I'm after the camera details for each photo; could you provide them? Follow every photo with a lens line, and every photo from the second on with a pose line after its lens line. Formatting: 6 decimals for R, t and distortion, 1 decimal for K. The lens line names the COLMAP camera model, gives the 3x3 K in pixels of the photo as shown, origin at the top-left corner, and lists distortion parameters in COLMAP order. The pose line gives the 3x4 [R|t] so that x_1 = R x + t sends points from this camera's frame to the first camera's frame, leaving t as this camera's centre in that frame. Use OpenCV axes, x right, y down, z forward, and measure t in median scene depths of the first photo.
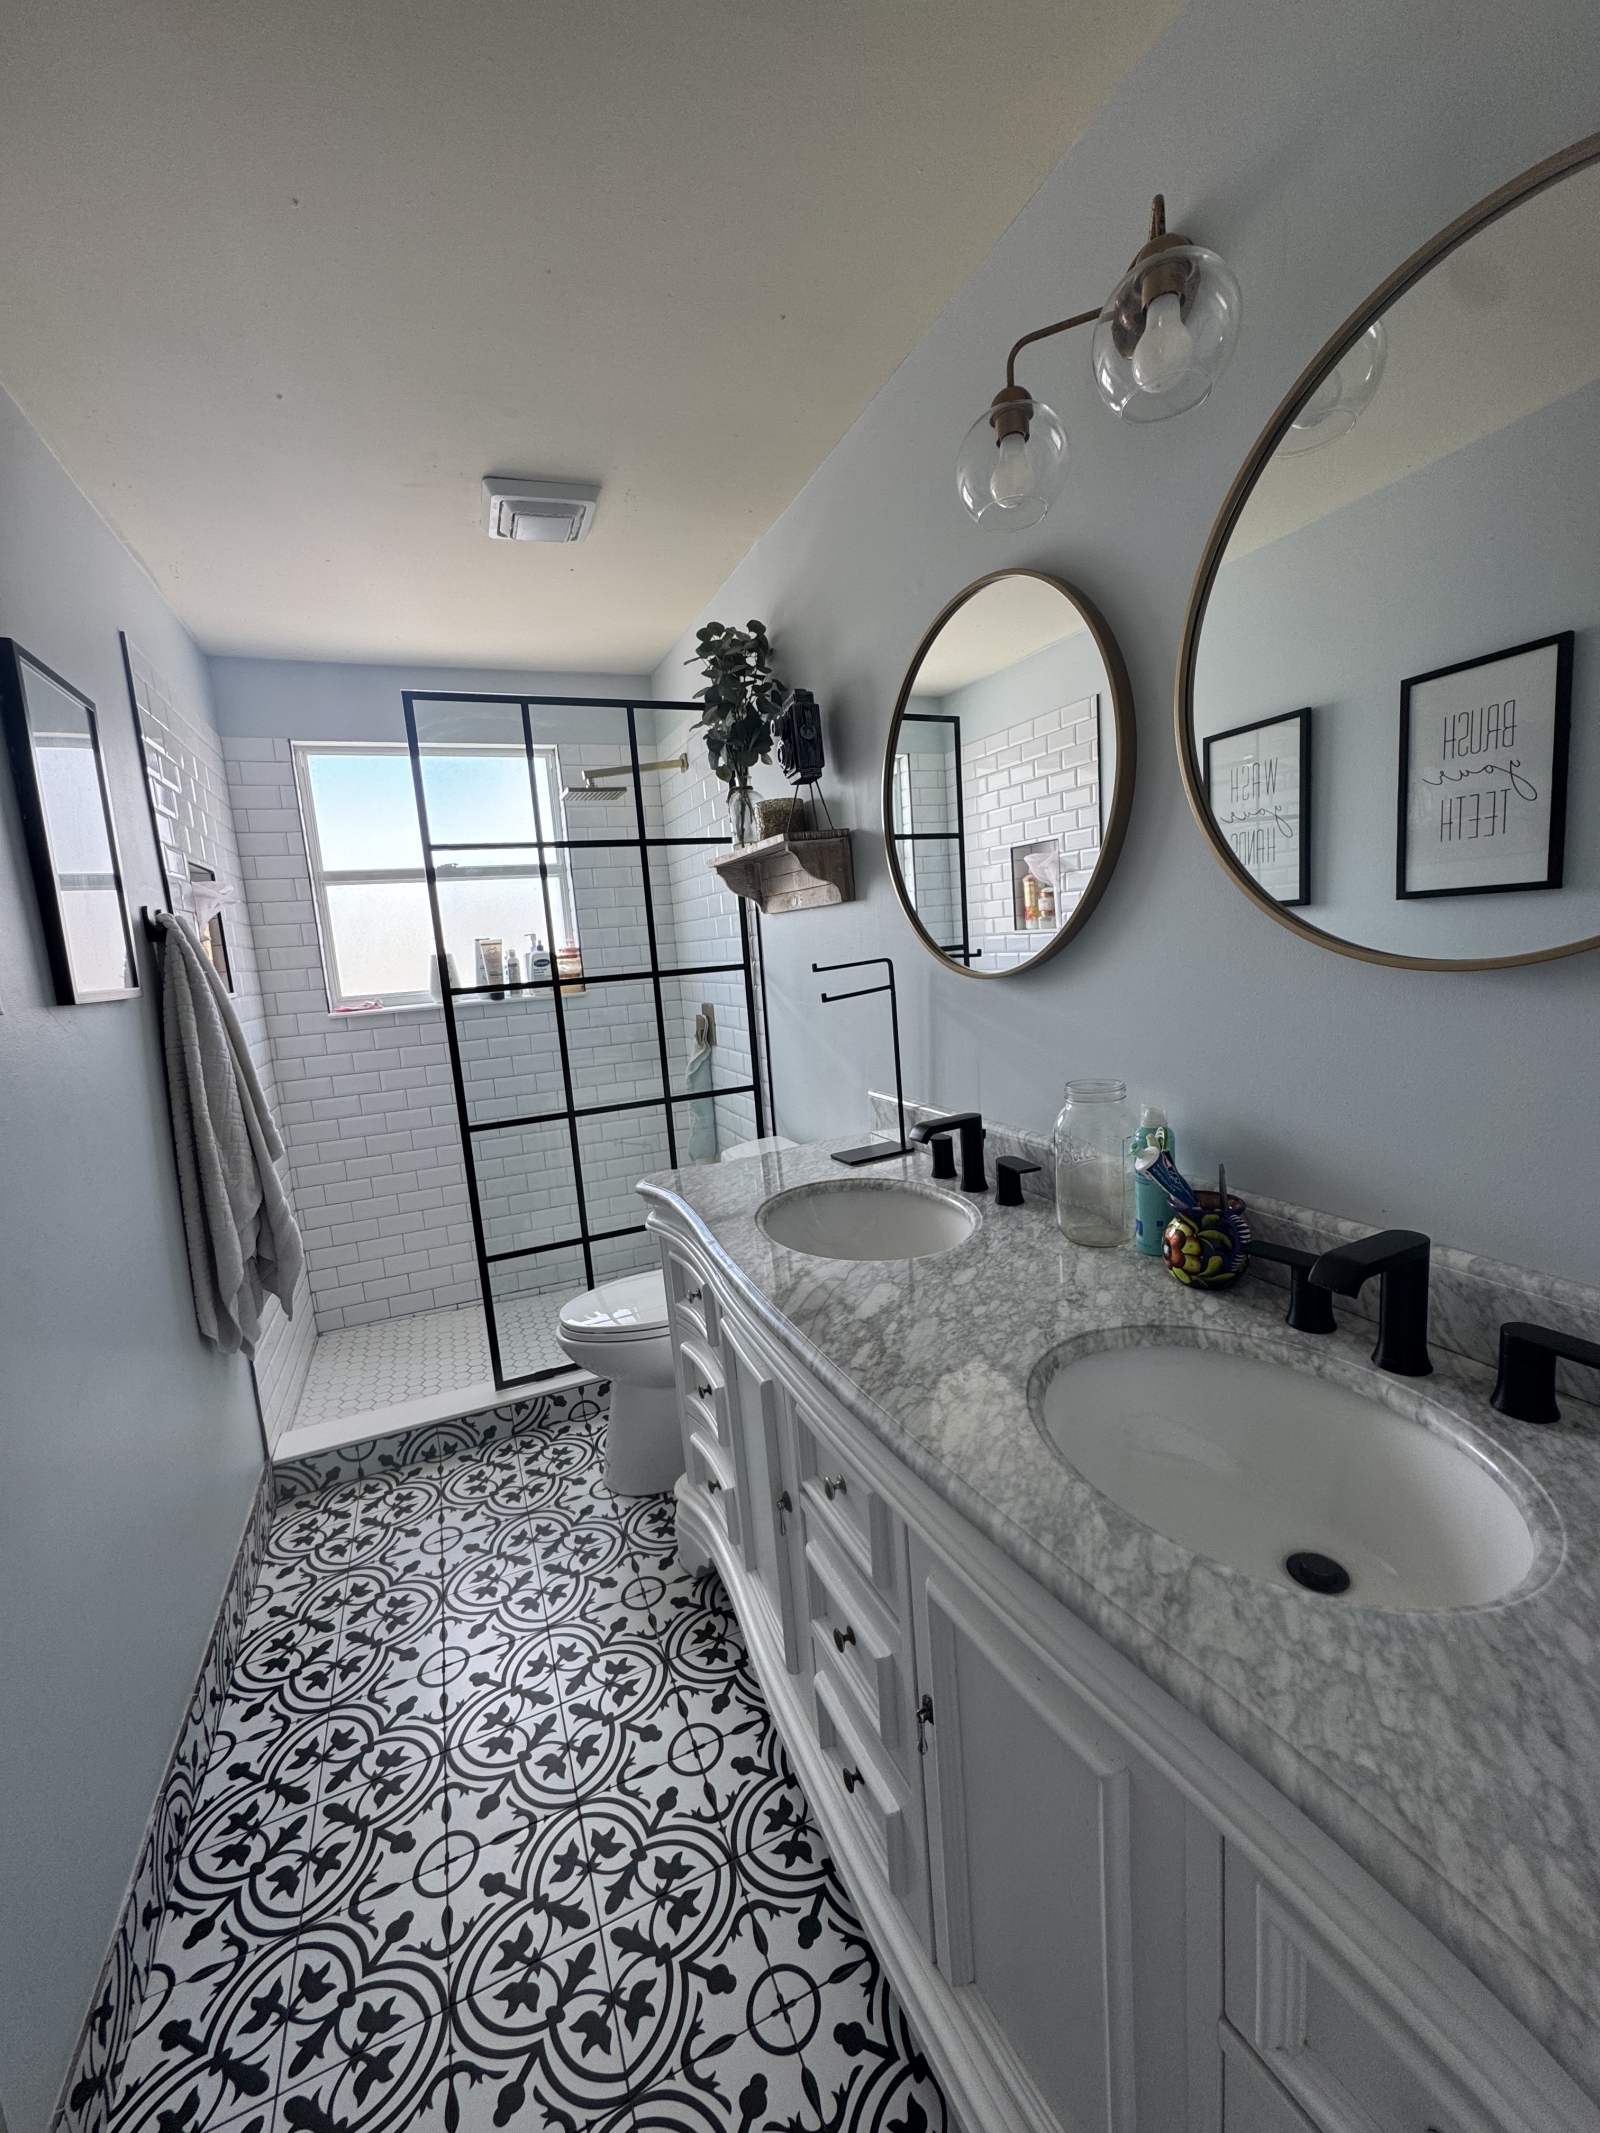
lens RADIAL K [[854.2, 0, 800.0], [0, 854.2, 1066.5], [0, 0, 1]] dist [-0.003211, 0.000081]
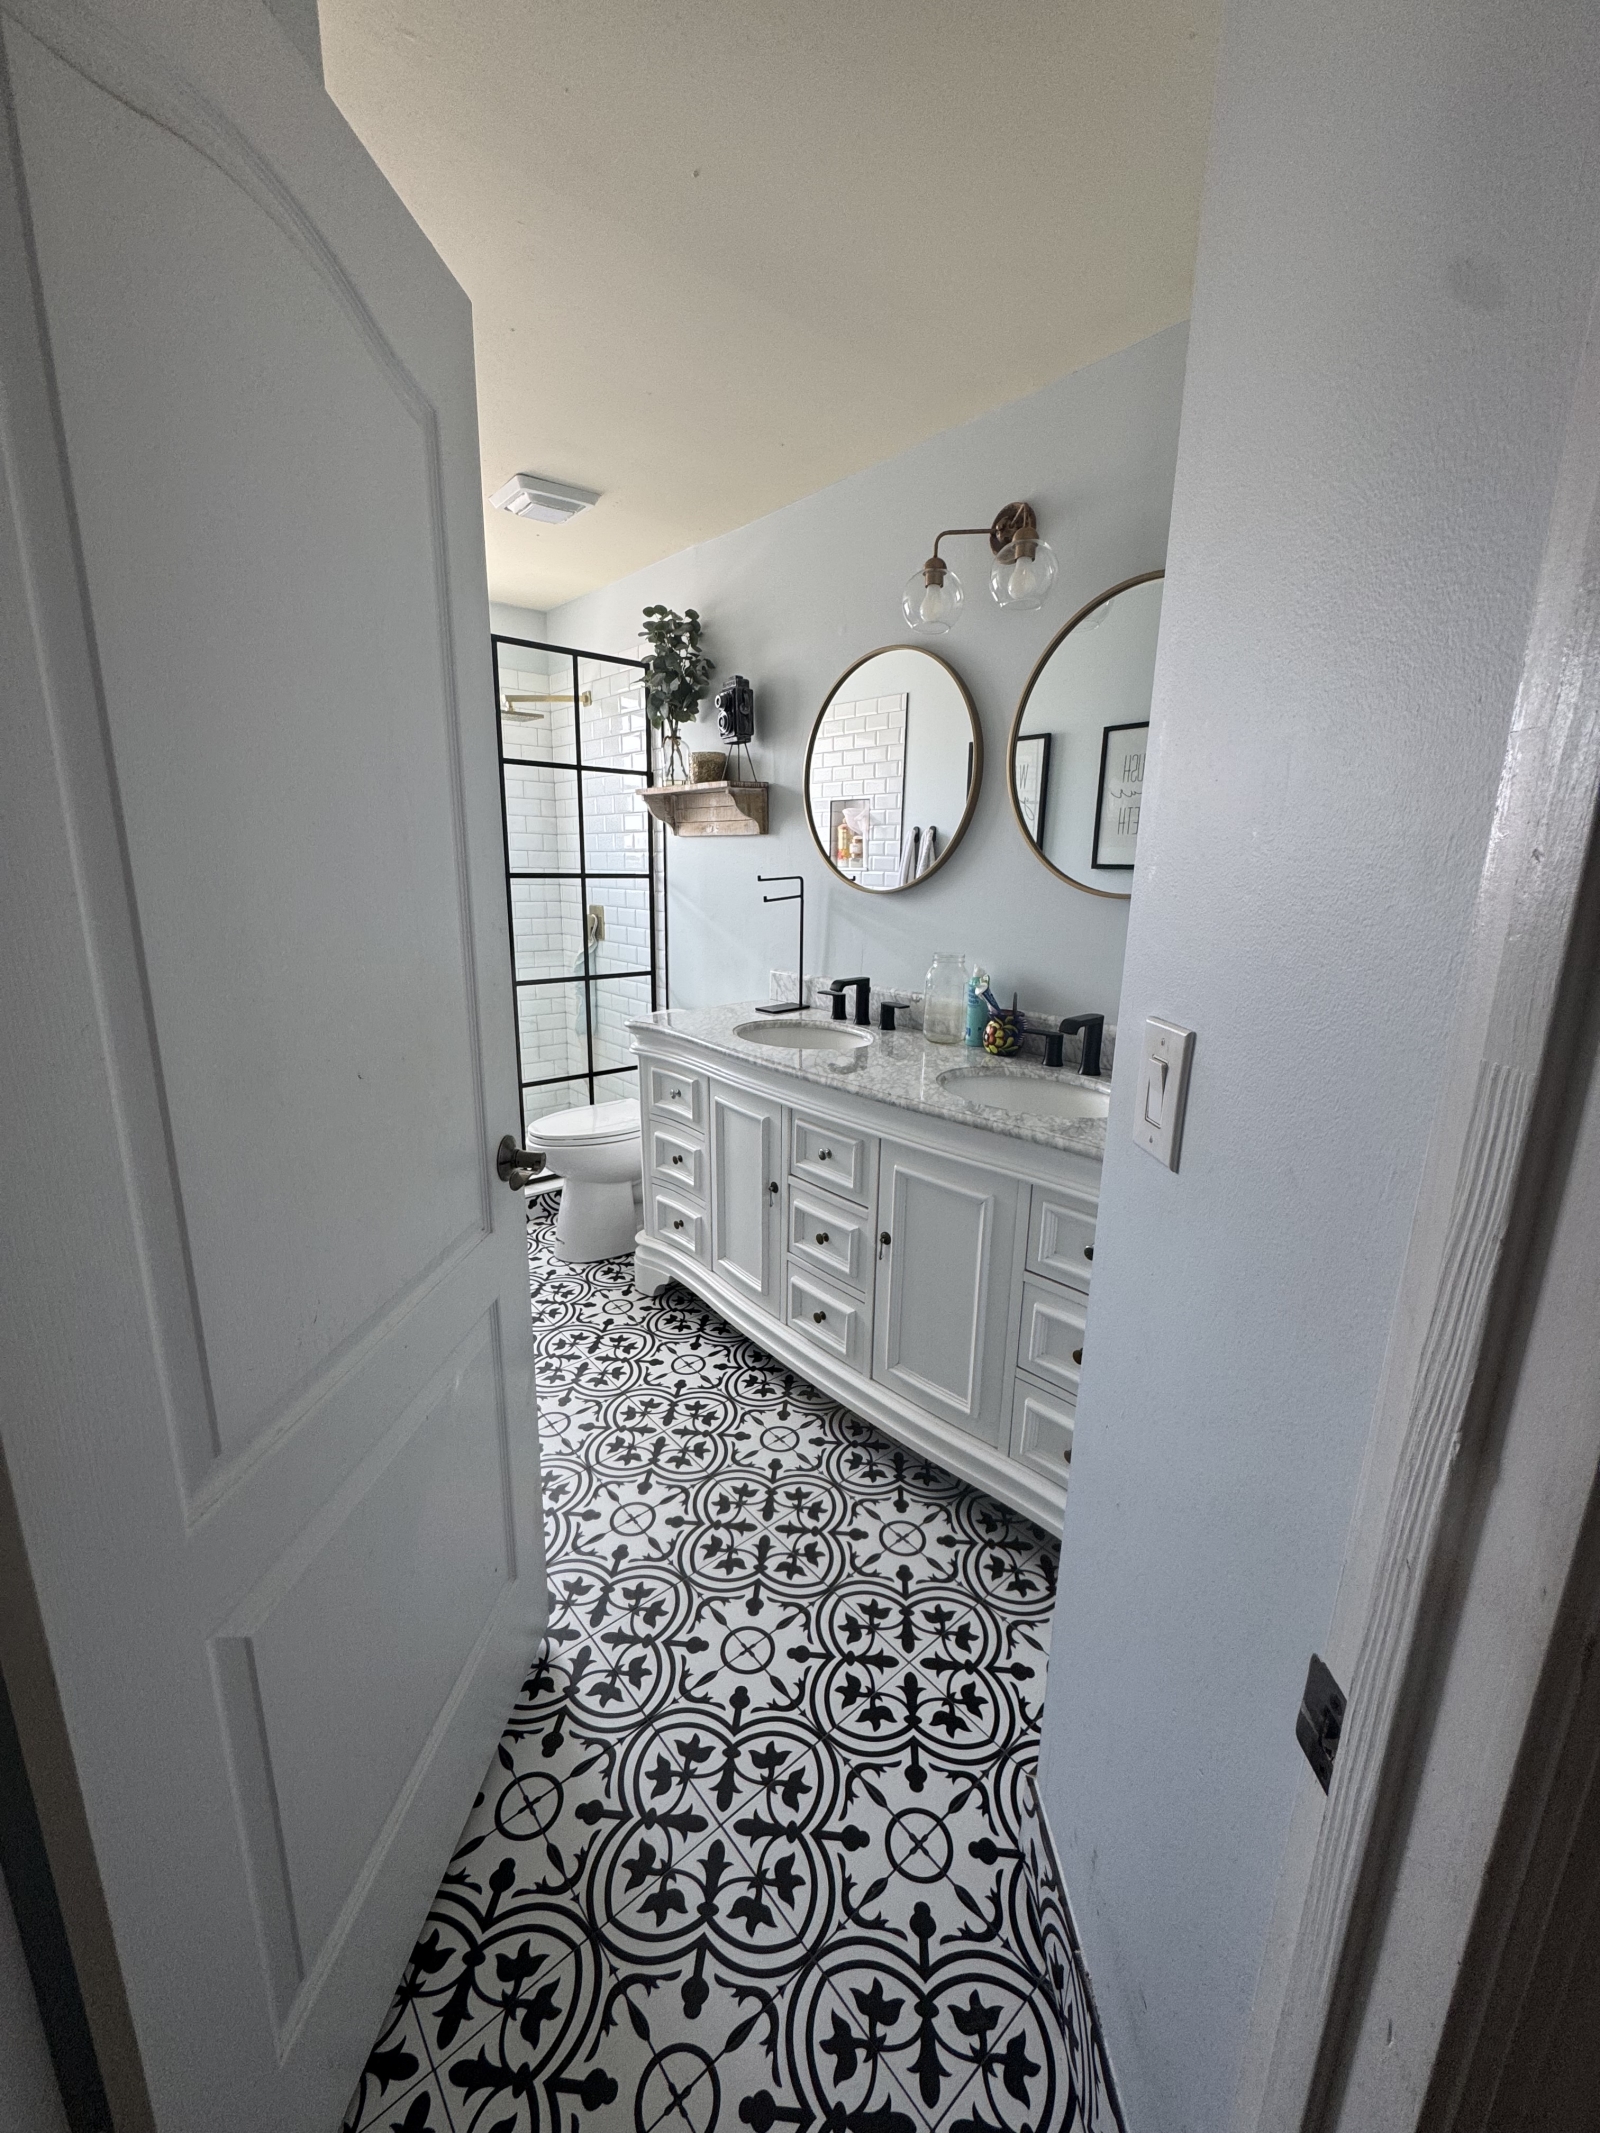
lens RADIAL K [[854.2, 0, 800.0], [0, 854.2, 1066.5], [0, 0, 1]] dist [-0.003211, 0.000081]
pose [[0.953037, 0.019480, 0.302228, -0.327603], [-0.042657, 0.996615, 0.070275, 0.095104], [-0.299836, -0.079866, 0.950642, -0.423795]]
